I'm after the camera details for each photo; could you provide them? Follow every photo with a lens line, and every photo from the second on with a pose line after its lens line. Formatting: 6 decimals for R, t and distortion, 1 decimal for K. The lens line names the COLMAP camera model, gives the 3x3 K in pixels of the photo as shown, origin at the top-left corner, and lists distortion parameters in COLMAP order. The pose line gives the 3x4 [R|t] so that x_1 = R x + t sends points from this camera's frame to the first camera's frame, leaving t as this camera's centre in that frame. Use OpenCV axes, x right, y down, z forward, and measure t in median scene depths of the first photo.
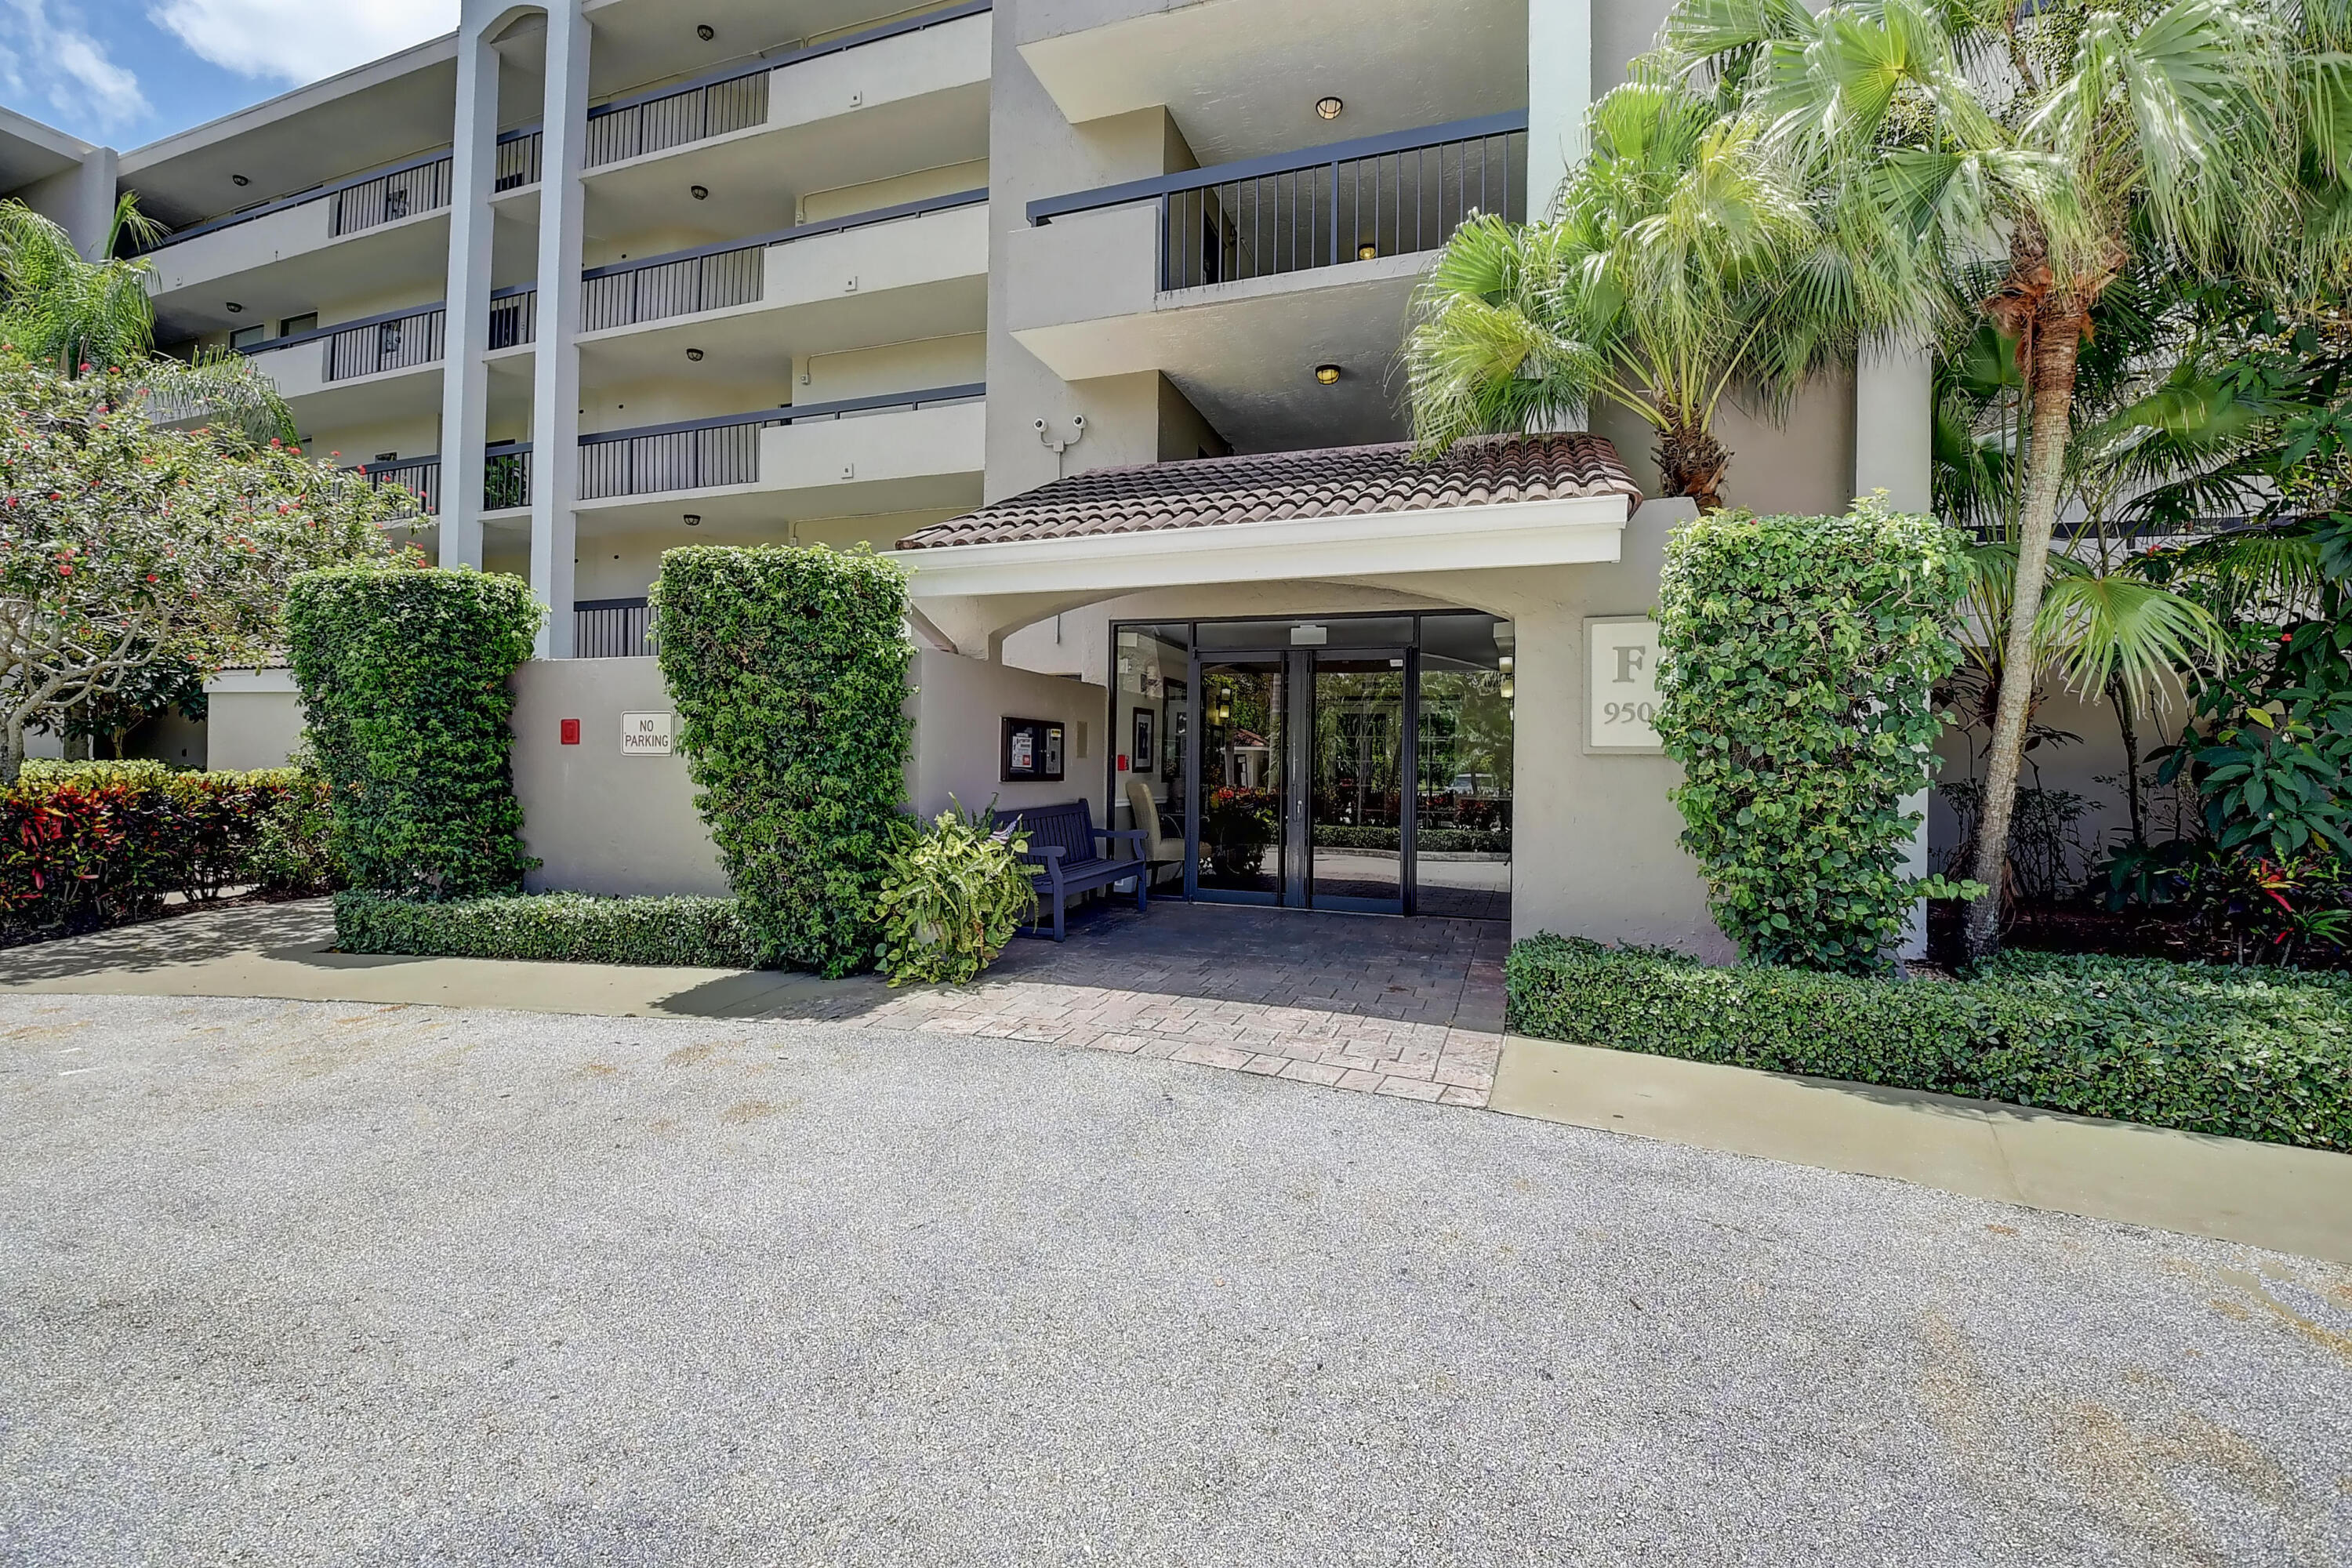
lens RADIAL K [[1032.1, 0, 1165.0], [0, 1032.1, 758.7], [0, 0, 1]] dist [0.004338, -0.018489]
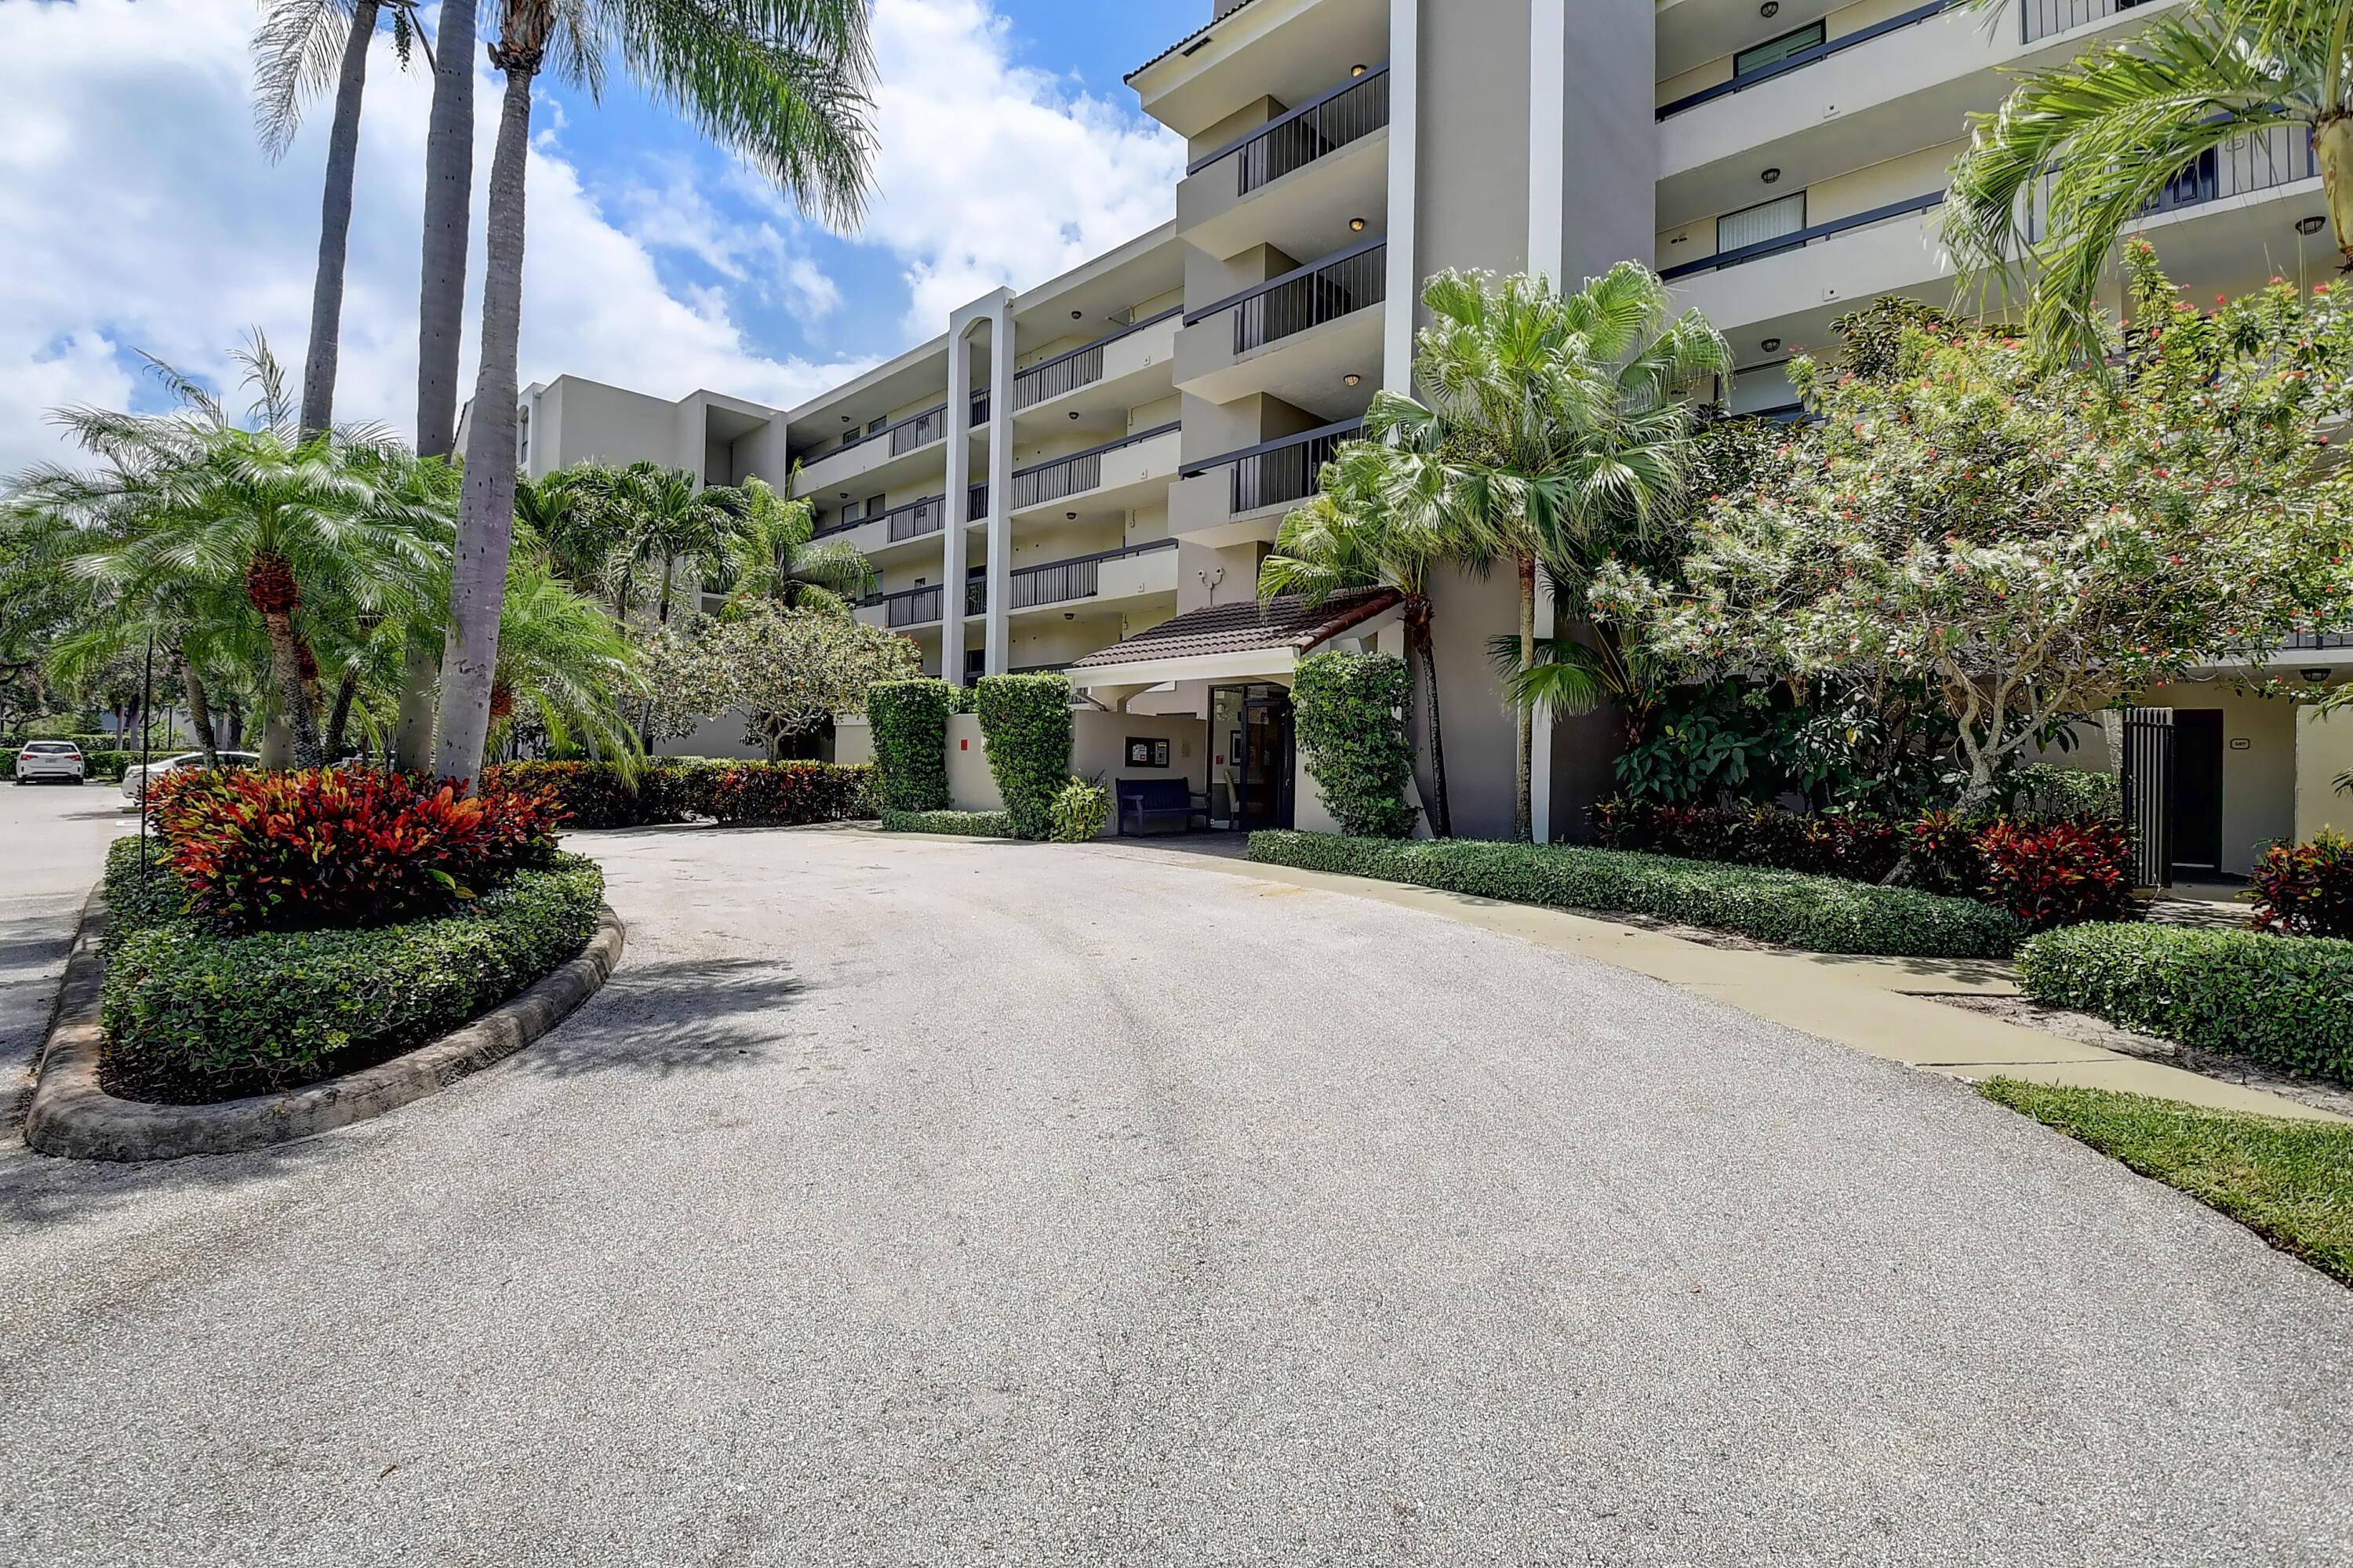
lens RADIAL K [[1032.6, 0, 1165.5], [0, 1032.6, 758.7], [0, 0, 1]] dist [0.004338, -0.018489]
pose [[0.908418, -0.000612, -0.418063, 0.838855], [-0.003736, 0.999947, -0.009580, 0.026709], [0.418046, 0.010264, 0.908368, -0.963091]]
